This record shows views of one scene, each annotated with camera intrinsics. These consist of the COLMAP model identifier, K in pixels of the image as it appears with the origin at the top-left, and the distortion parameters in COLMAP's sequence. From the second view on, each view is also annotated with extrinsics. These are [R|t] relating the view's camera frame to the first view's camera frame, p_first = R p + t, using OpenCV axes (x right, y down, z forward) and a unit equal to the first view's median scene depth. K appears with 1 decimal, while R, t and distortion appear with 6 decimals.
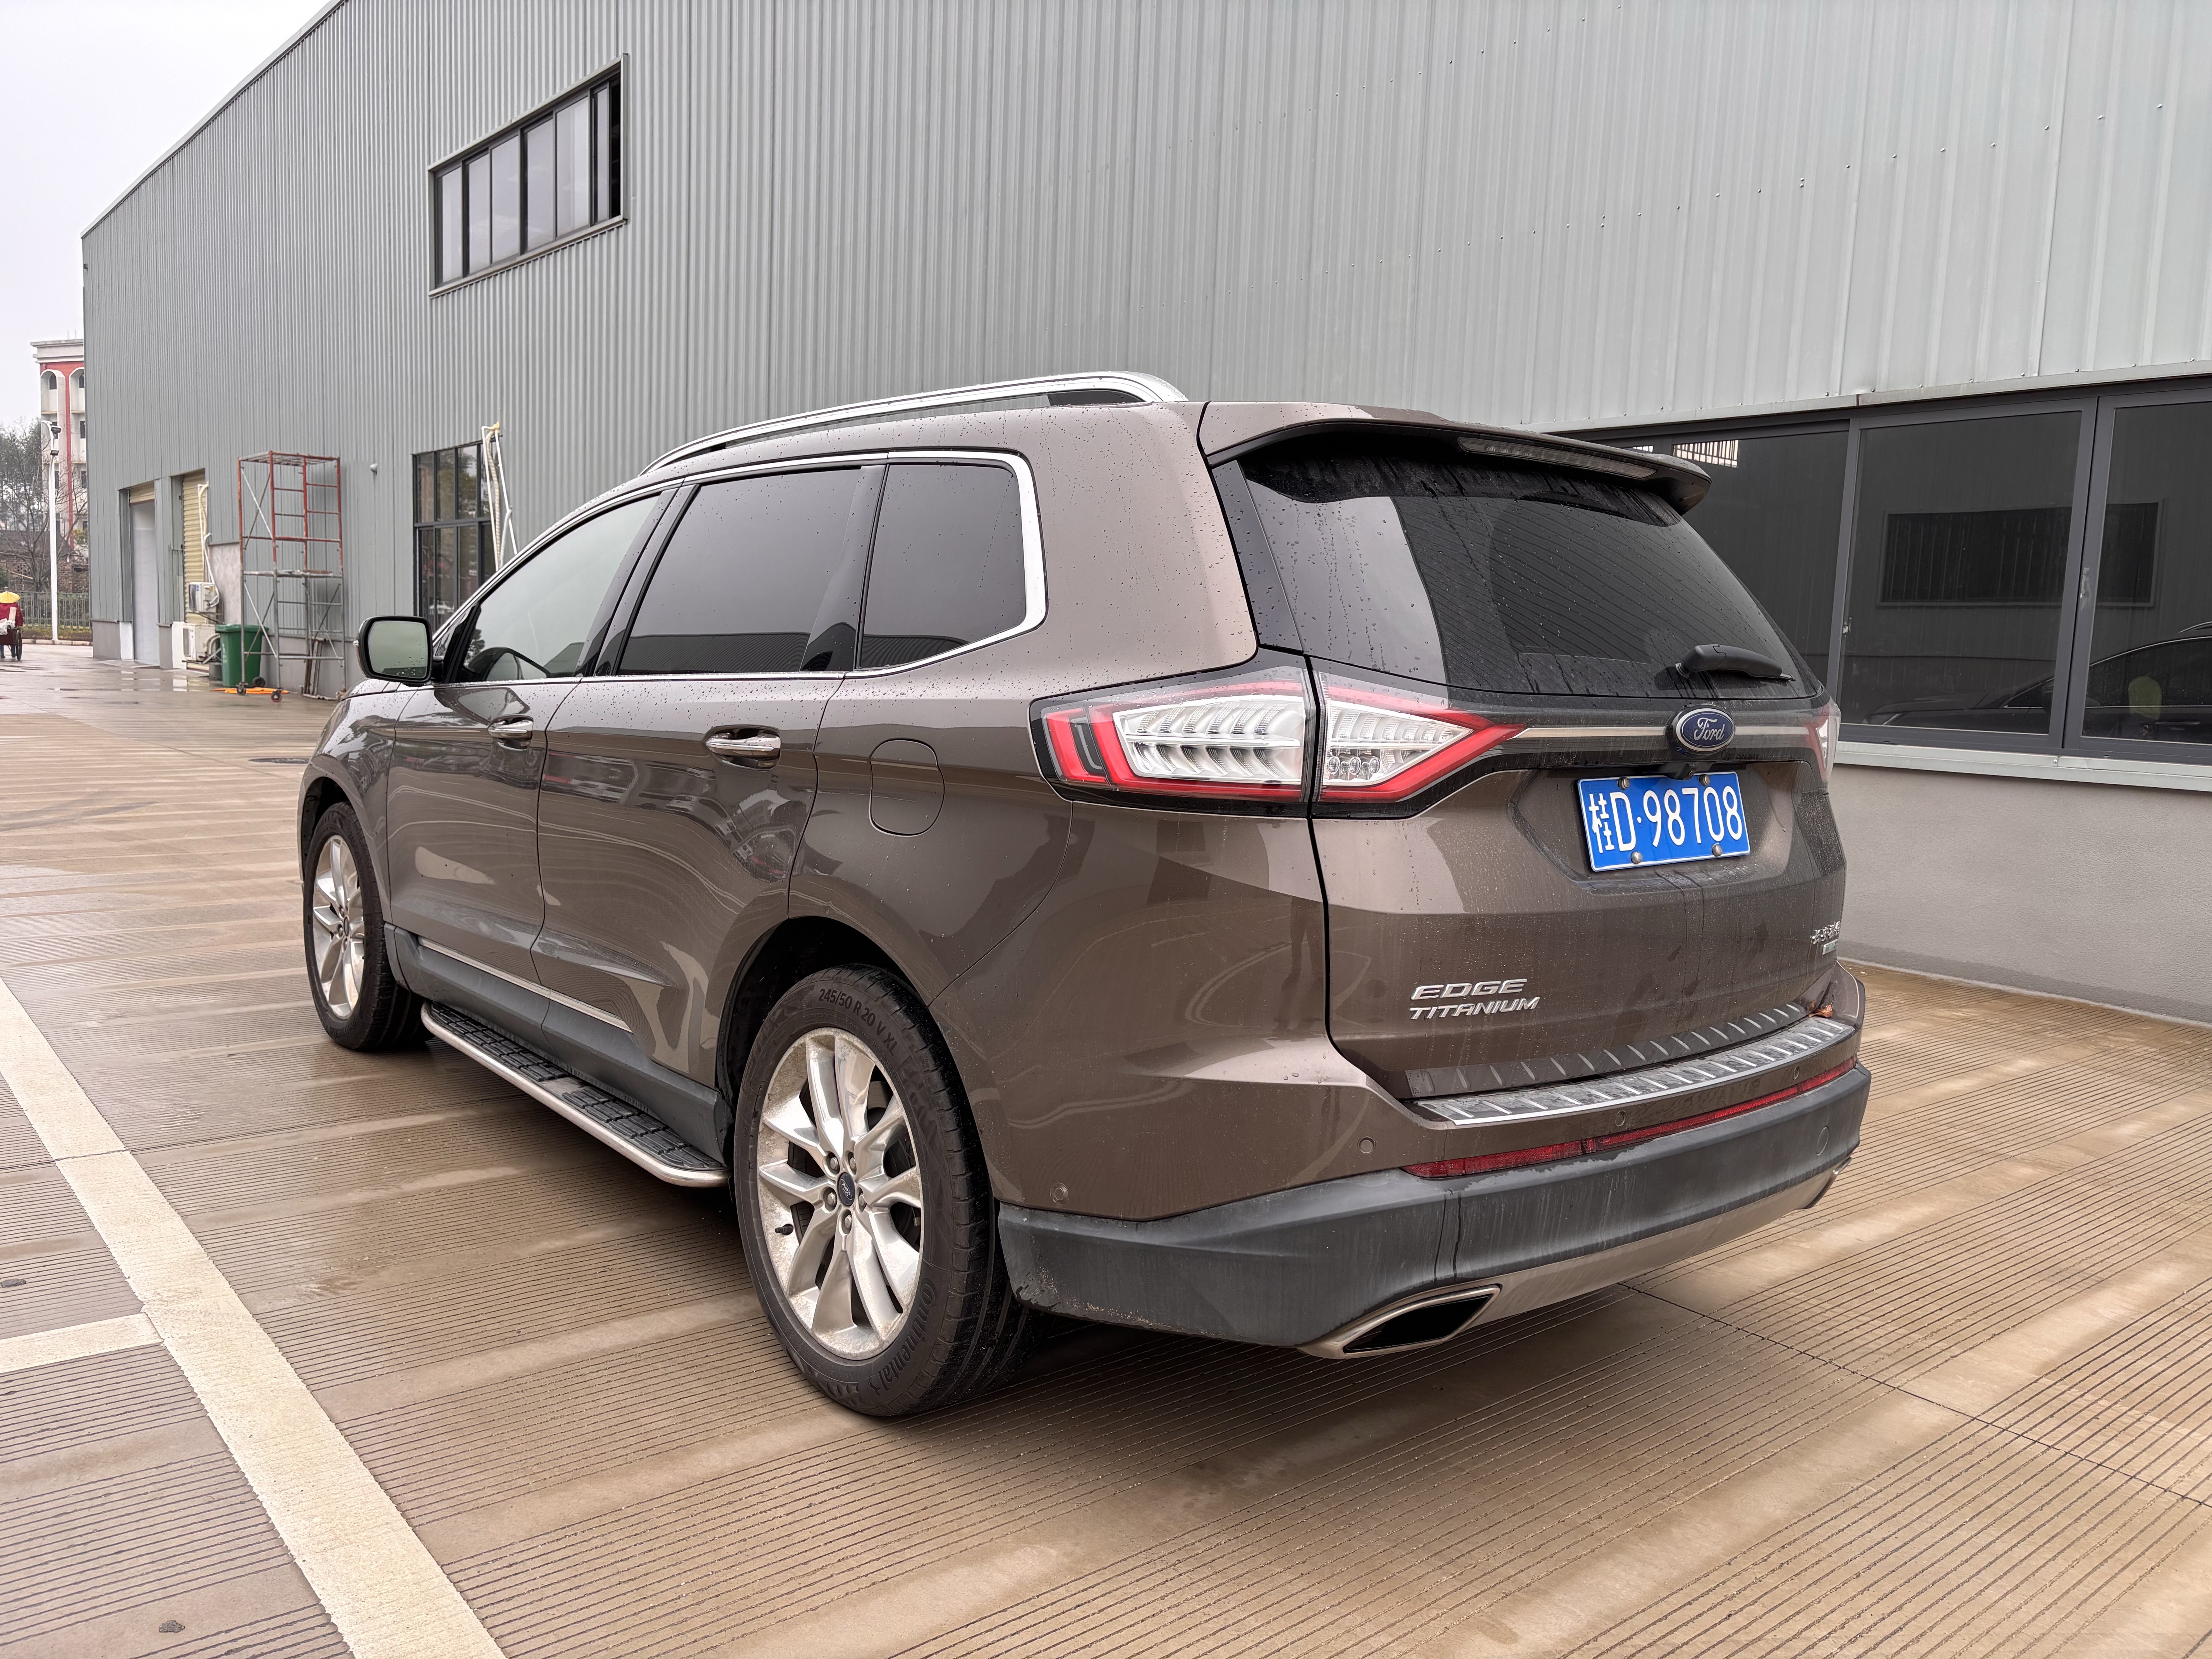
lens RADIAL K [[1633.2, 0, 1112.5], [0, 1633.2, 860.3], [0, 0, 1]] dist [0.109587, -0.153876]
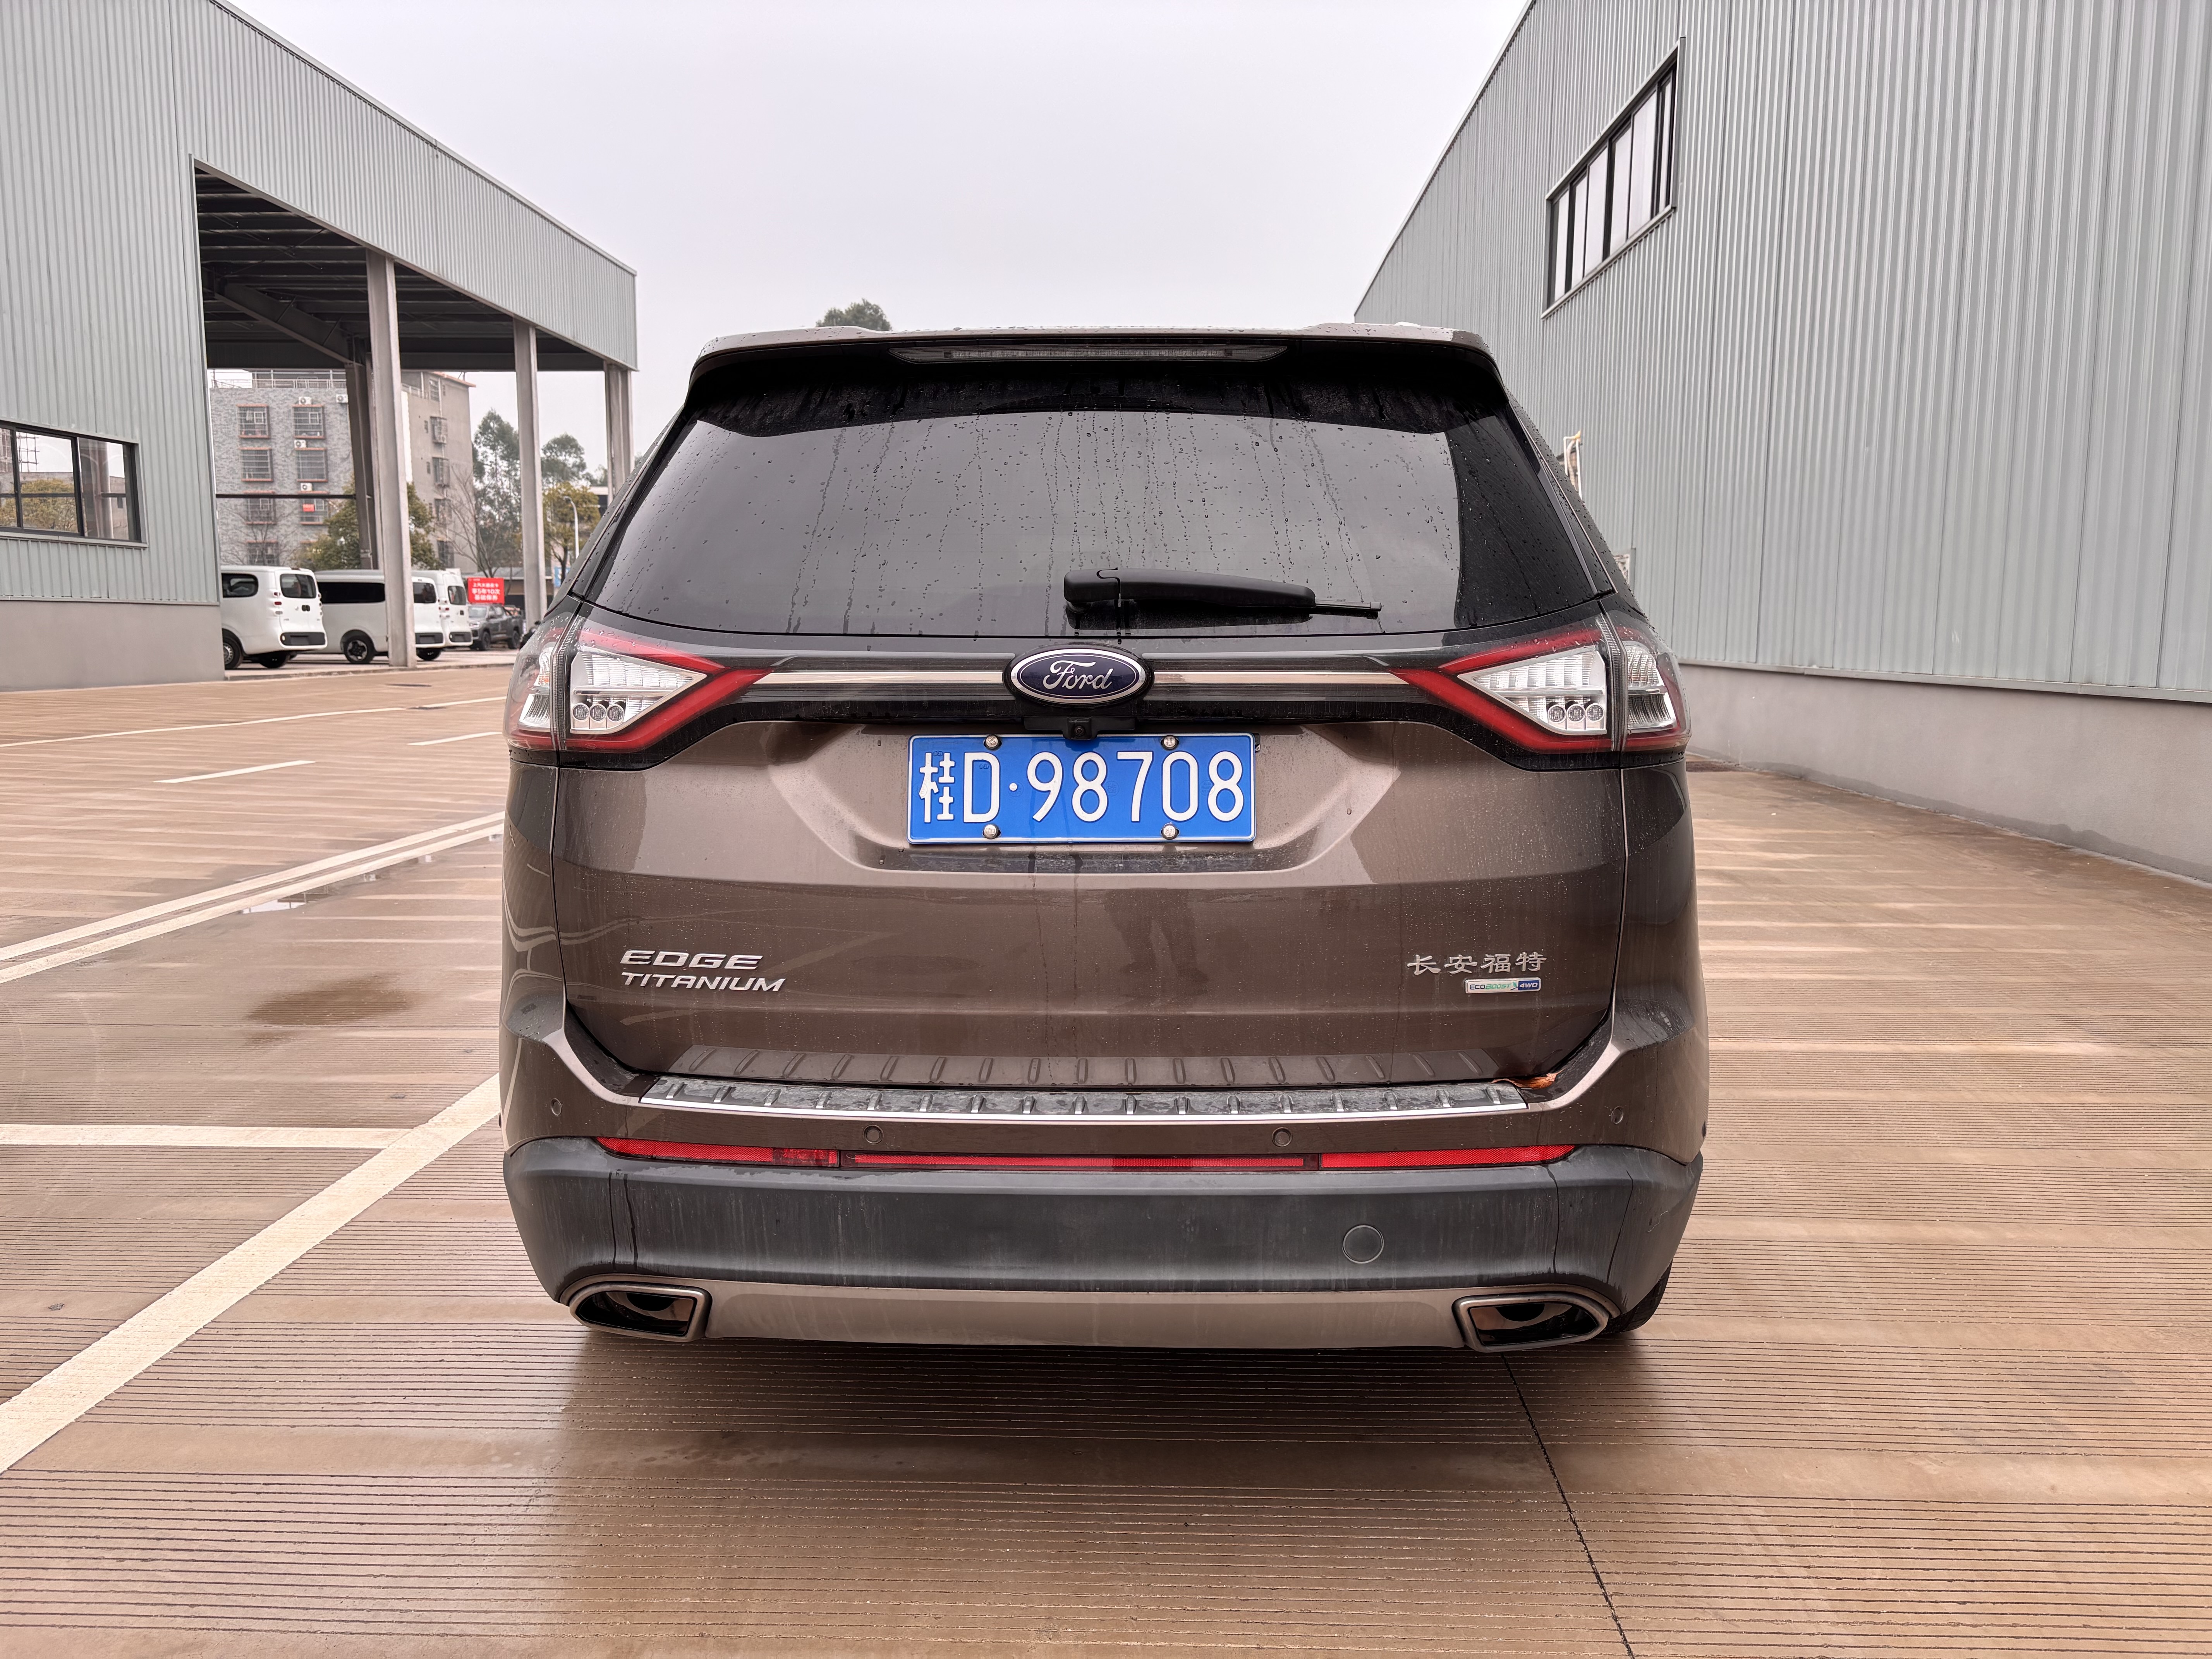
lens RADIAL K [[1631.5, 0, 1106.0], [0, 1631.5, 829.5], [0, 0, 1]] dist [0.055691, -0.058383]
pose [[0.748442, 0.043181, -0.661792, 0.892224], [-0.055243, 0.998469, 0.002672, -0.008028], [0.660895, 0.034560, 0.749682, 0.421935]]
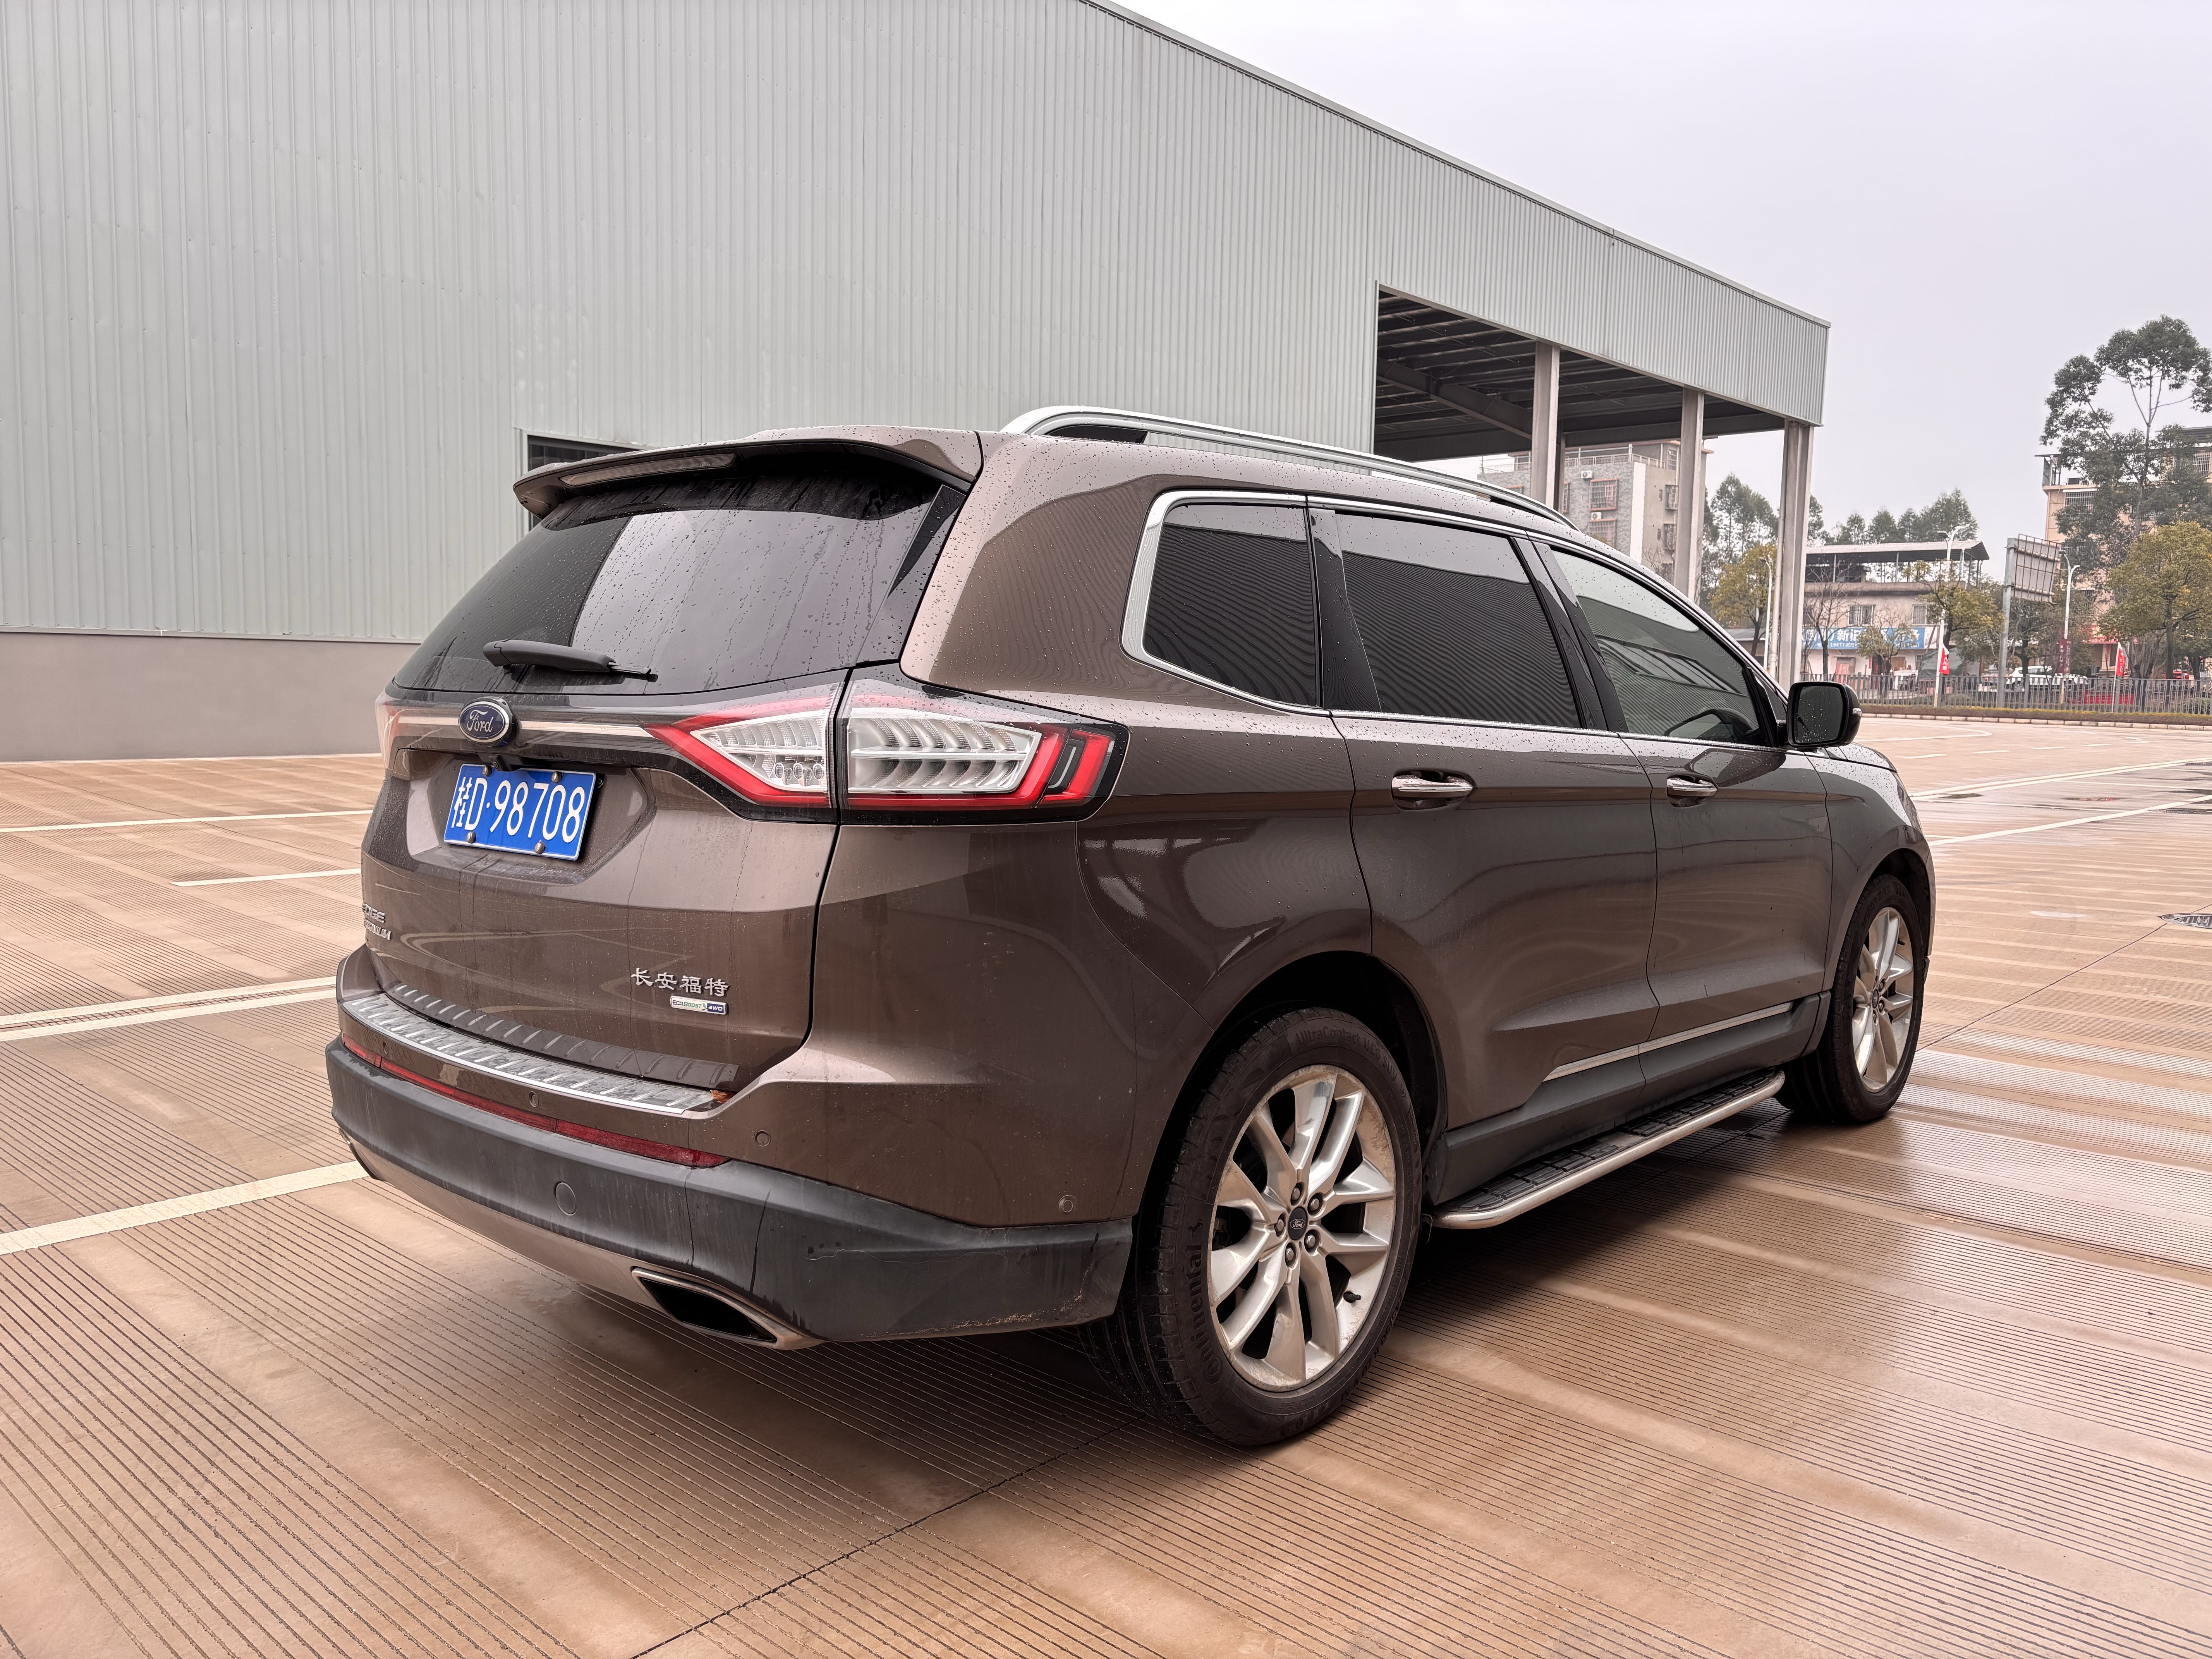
lens RADIAL K [[1633.7, 0, 1106.0], [0, 1633.7, 829.5], [0, 0, 1]] dist [0.009599, -0.000162]
pose [[0.145141, 0.053529, -0.987962, 1.441468], [-0.131875, 0.990673, 0.034302, -0.099145], [0.980583, 0.125309, 0.150847, 1.237542]]
